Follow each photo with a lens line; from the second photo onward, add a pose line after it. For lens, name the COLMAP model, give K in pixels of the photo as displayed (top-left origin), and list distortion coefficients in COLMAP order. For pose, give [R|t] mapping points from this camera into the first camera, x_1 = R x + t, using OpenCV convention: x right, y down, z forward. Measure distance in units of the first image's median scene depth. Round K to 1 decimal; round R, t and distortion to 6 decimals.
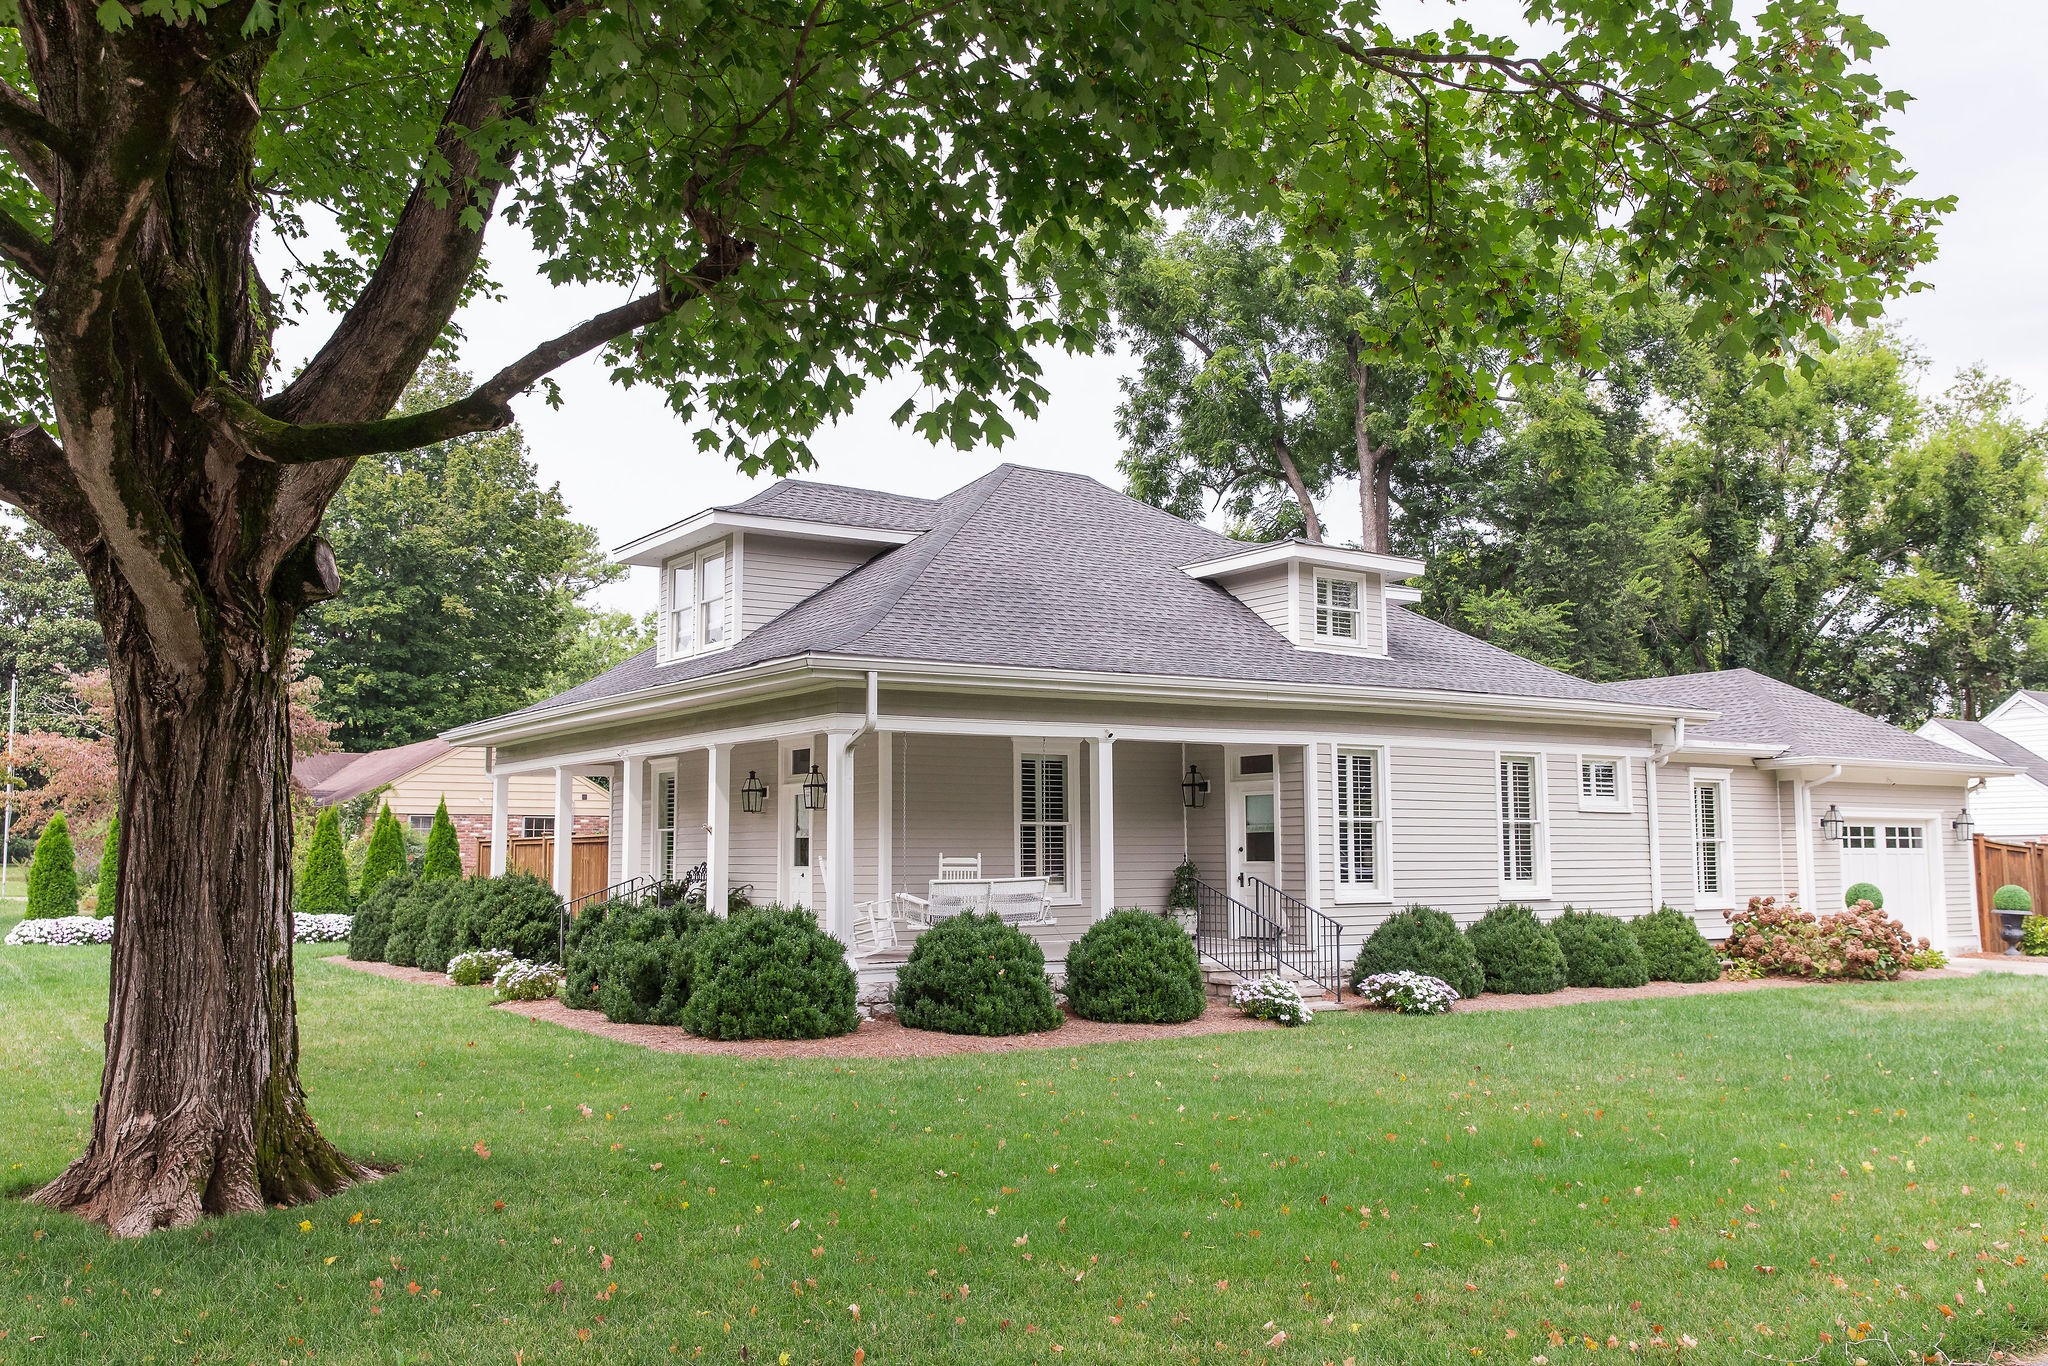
lens RADIAL K [[1574.3, 0, 1024.0], [0, 1574.3, 683.0], [0, 0, 1]] dist [0.002771, 0.001012]
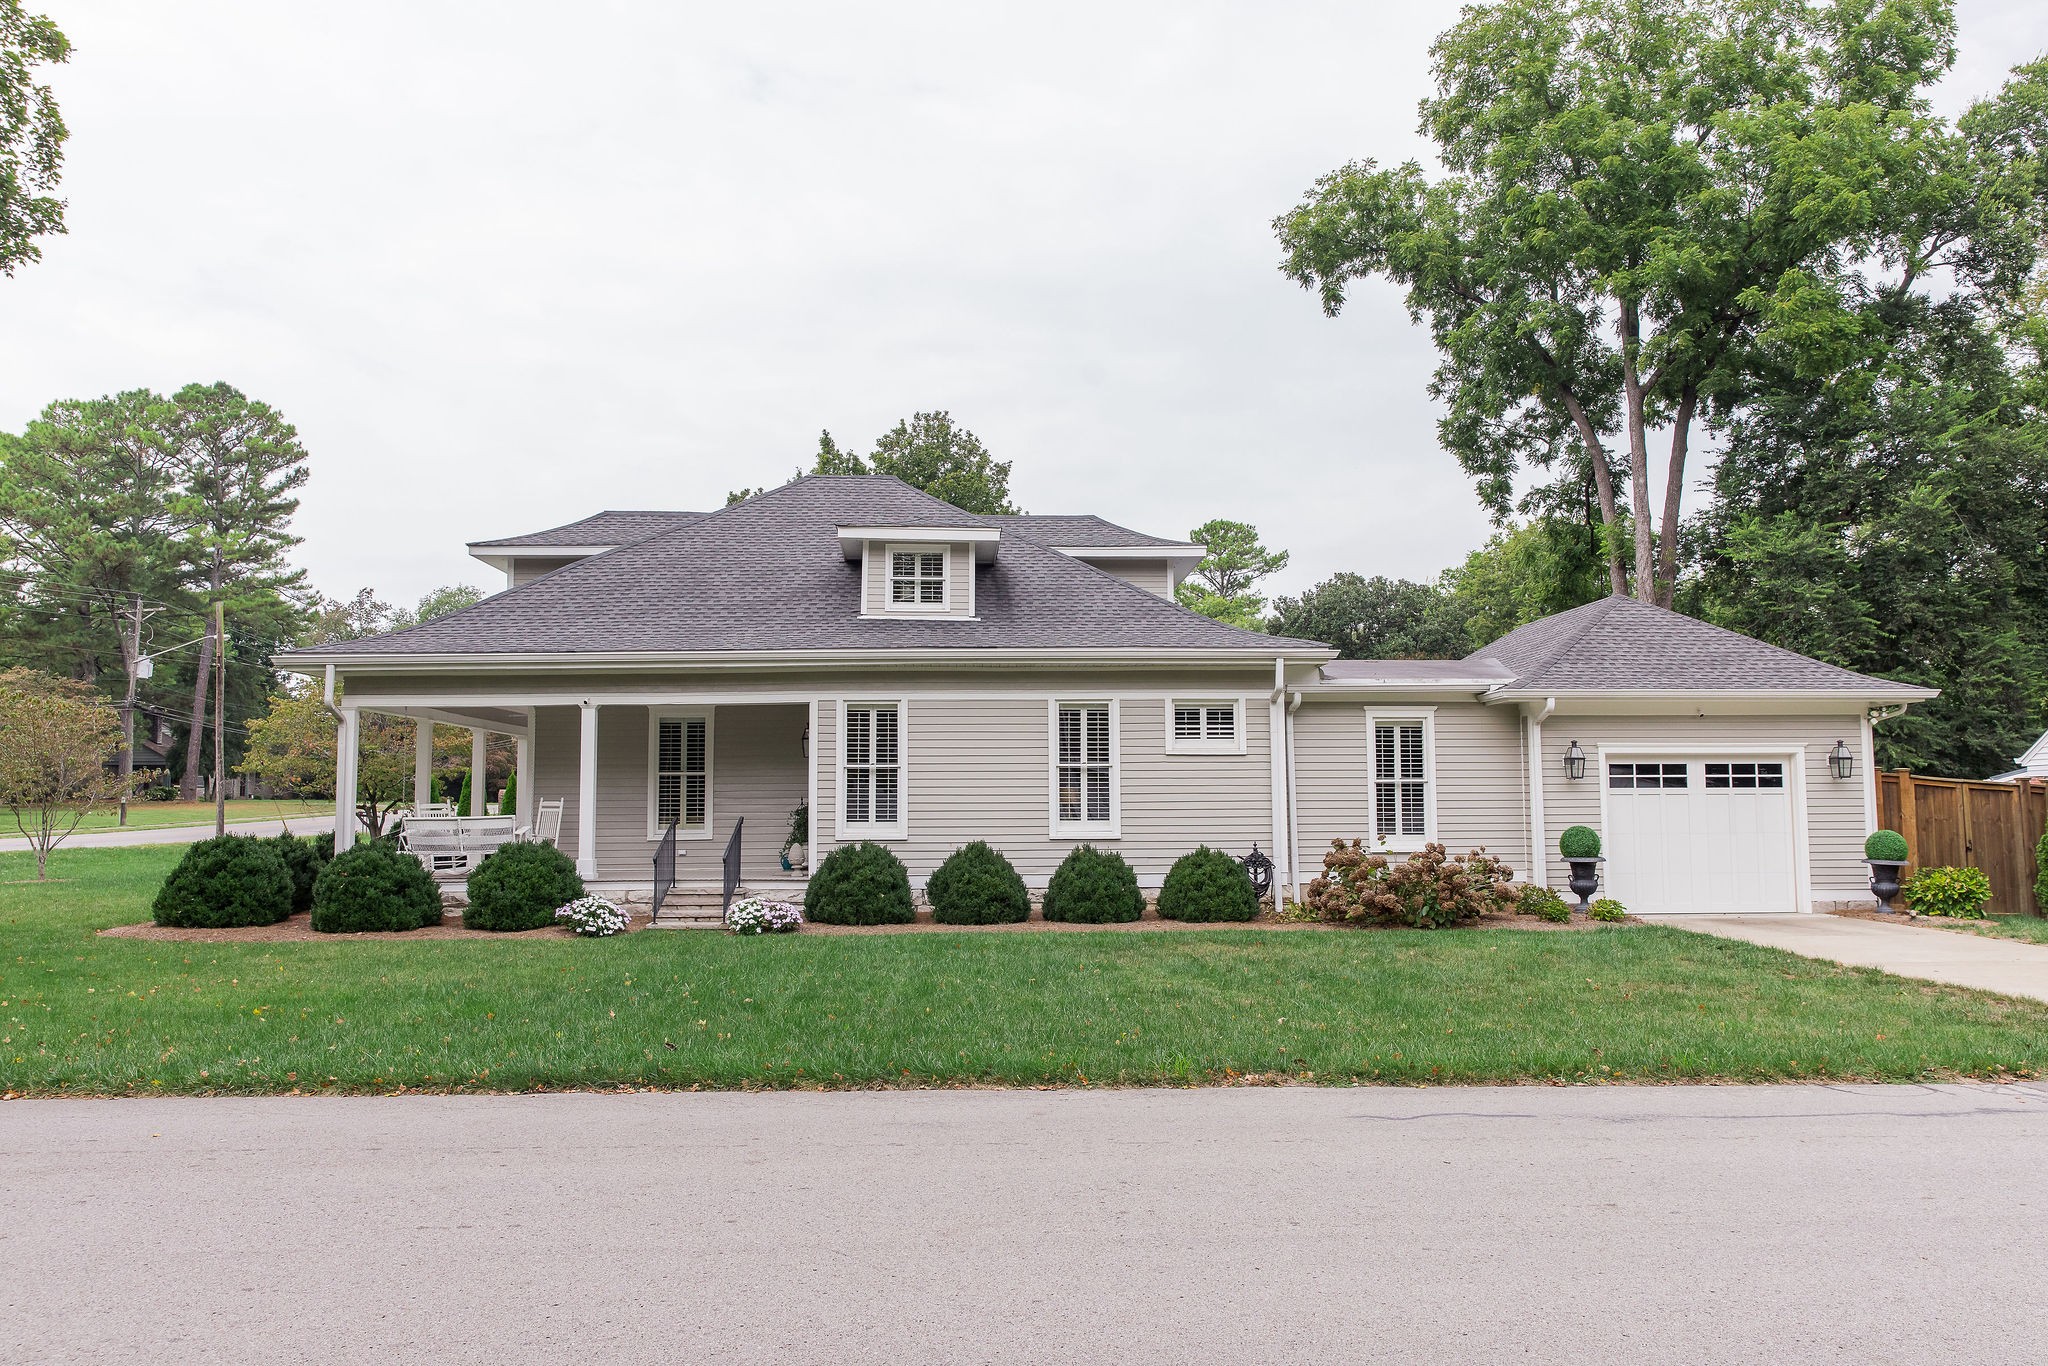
lens RADIAL K [[1409.1, 0, 1024.0], [0, 1409.1, 683.0], [0, 0, 1]] dist [0.002256, 0.000431]
pose [[0.869934, -0.046626, -0.490959, 0.745247], [0.056045, 0.998418, 0.004487, 0.026321], [0.489973, -0.031419, 0.871171, 0.158087]]
